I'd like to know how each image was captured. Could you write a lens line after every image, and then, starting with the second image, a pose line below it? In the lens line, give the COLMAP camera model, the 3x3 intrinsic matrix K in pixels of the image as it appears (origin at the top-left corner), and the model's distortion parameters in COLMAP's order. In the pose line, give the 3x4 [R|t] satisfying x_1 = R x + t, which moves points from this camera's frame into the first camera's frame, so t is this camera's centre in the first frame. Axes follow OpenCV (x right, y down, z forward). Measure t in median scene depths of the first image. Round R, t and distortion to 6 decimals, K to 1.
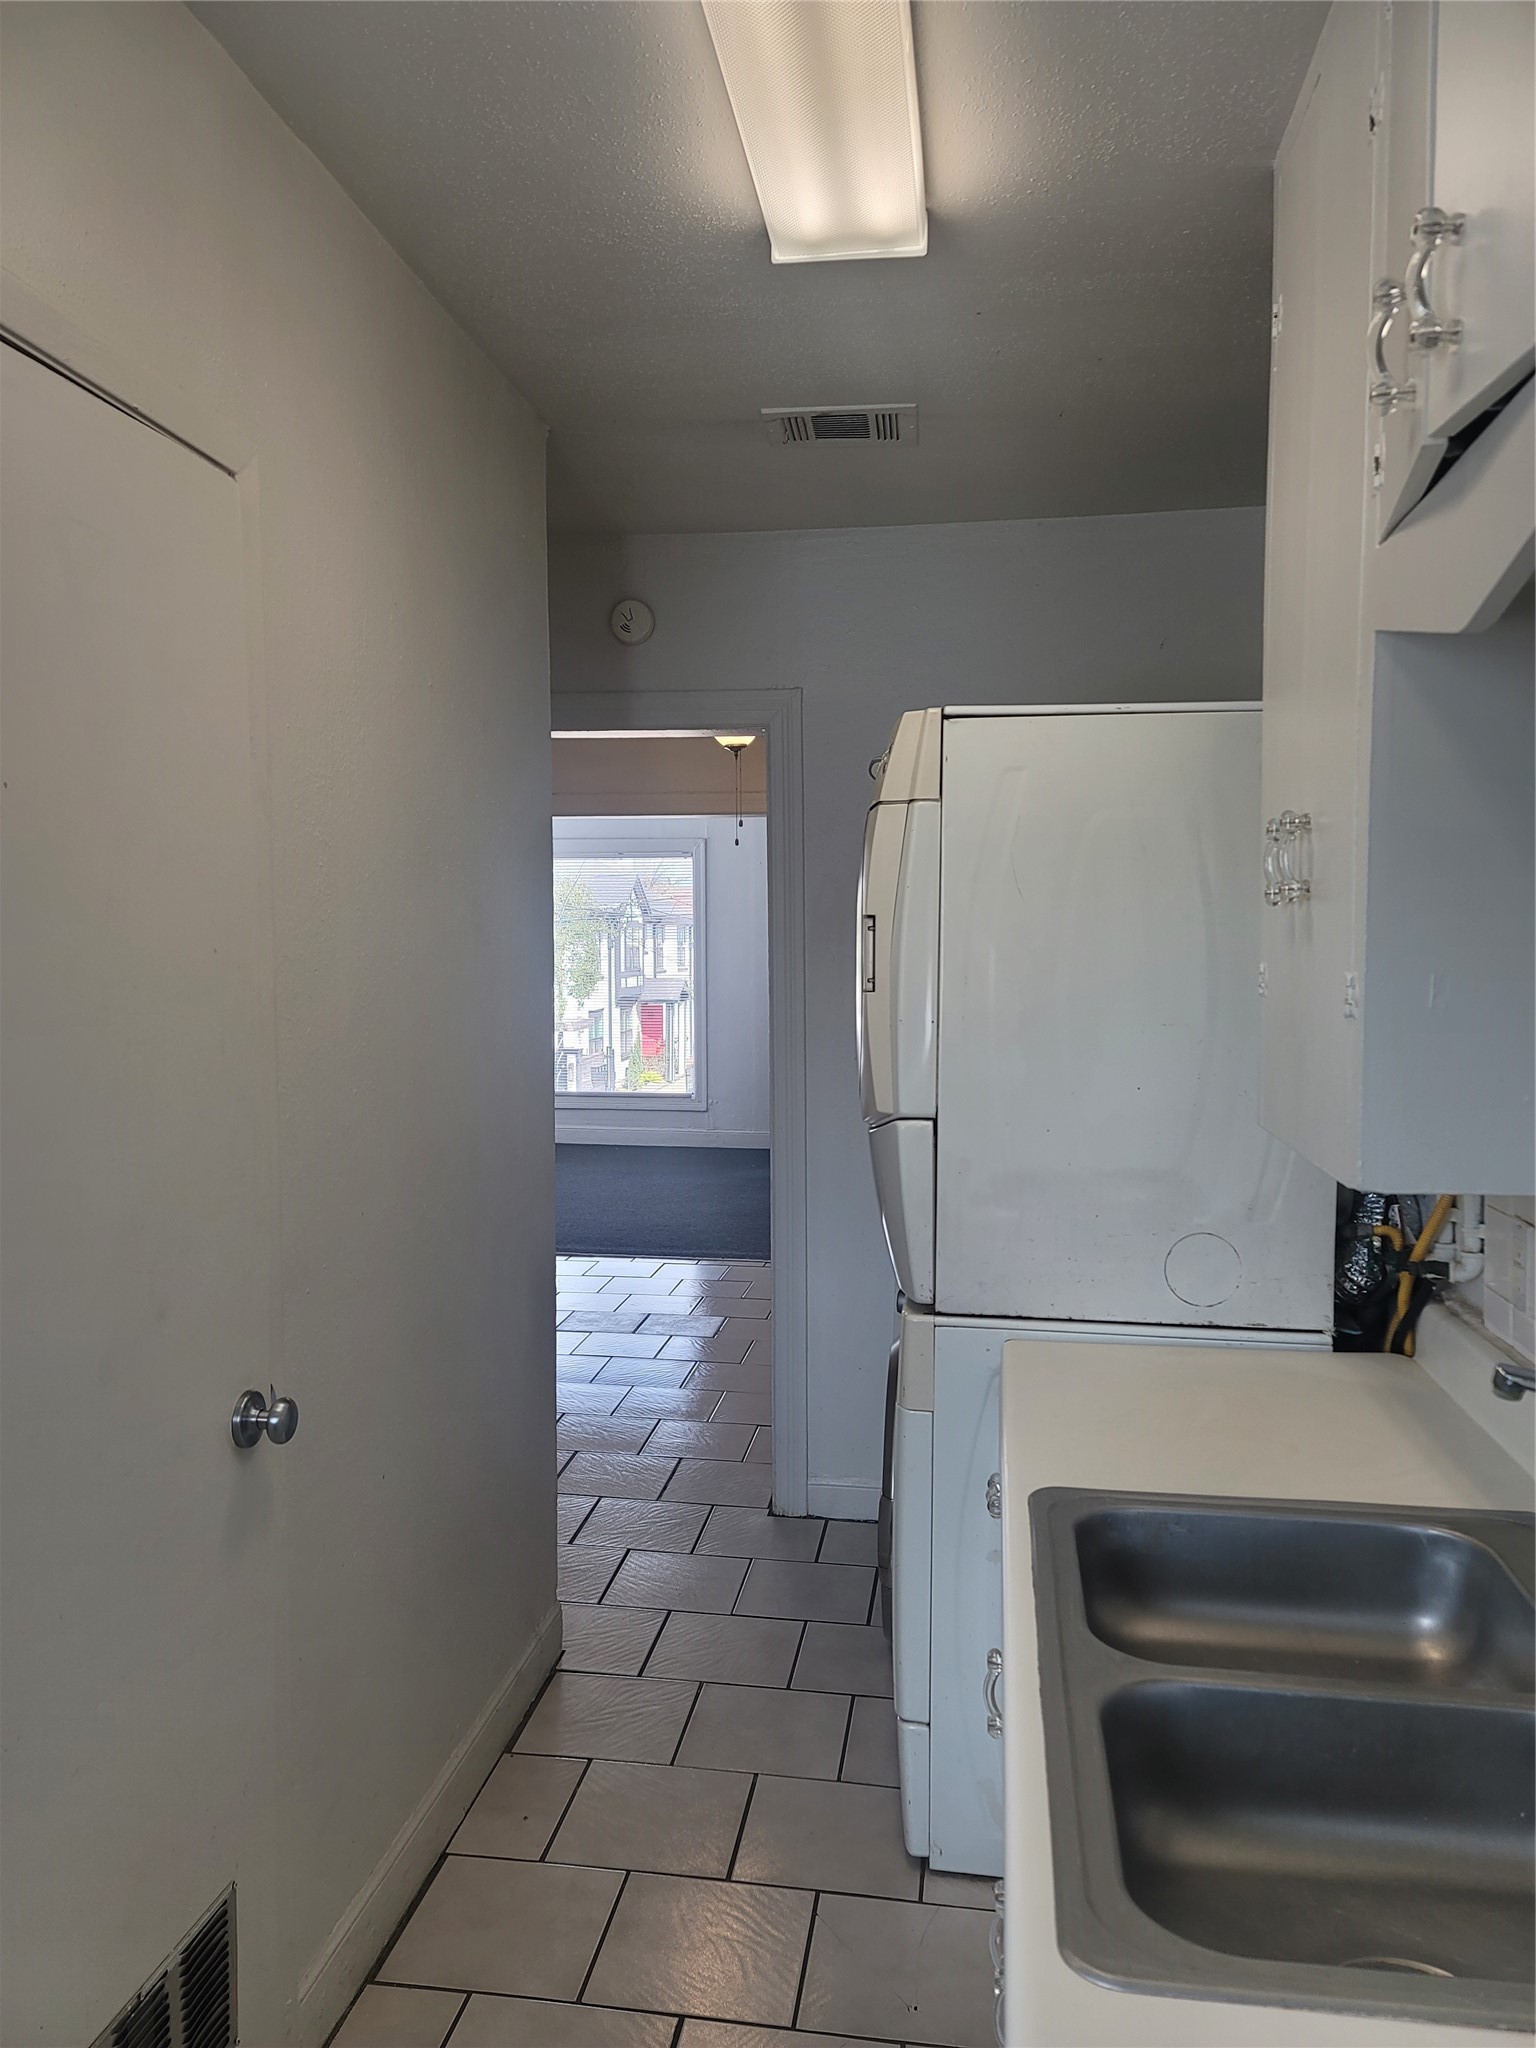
lens RADIAL K [[1500.0, 0, 765.6], [0, 1500.0, 1026.2], [0, 0, 1]] dist [0.054295, -0.049704]
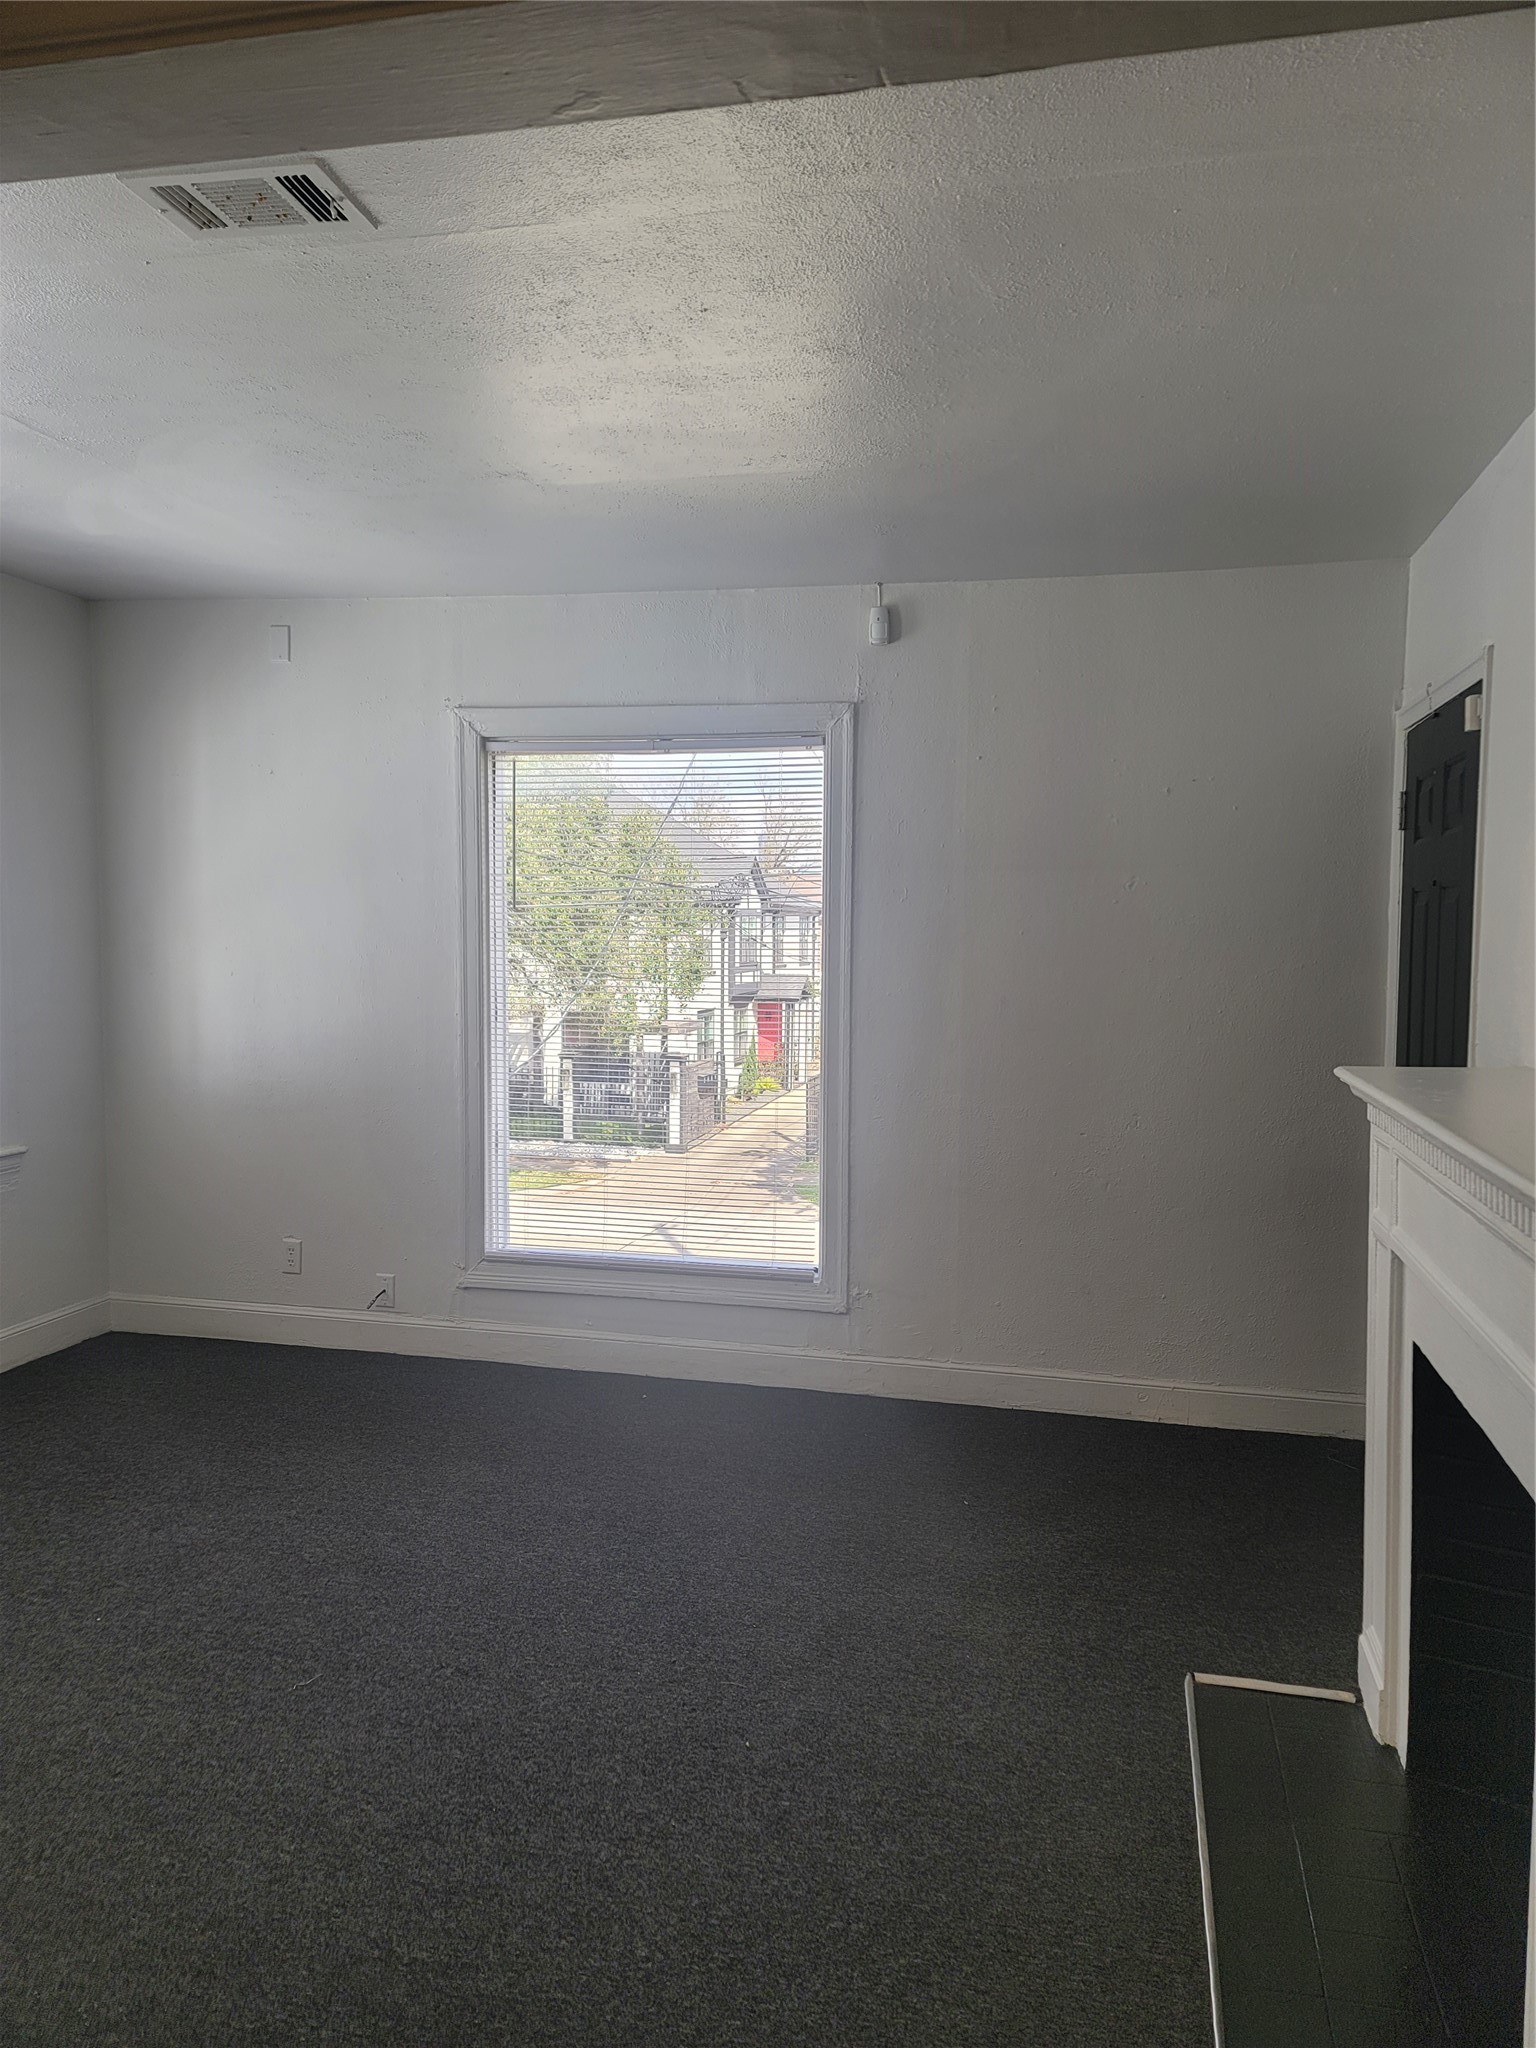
lens RADIAL K [[1500.0, 0, 768.3], [0, 1500.0, 1024.0], [0, 0, 1]] dist [0.054295, -0.049704]
pose [[0.996741, 0.014000, -0.079440, -0.006265], [-0.013635, 0.999894, 0.005126, -0.007233], [0.079504, -0.004026, 0.996826, 0.121452]]
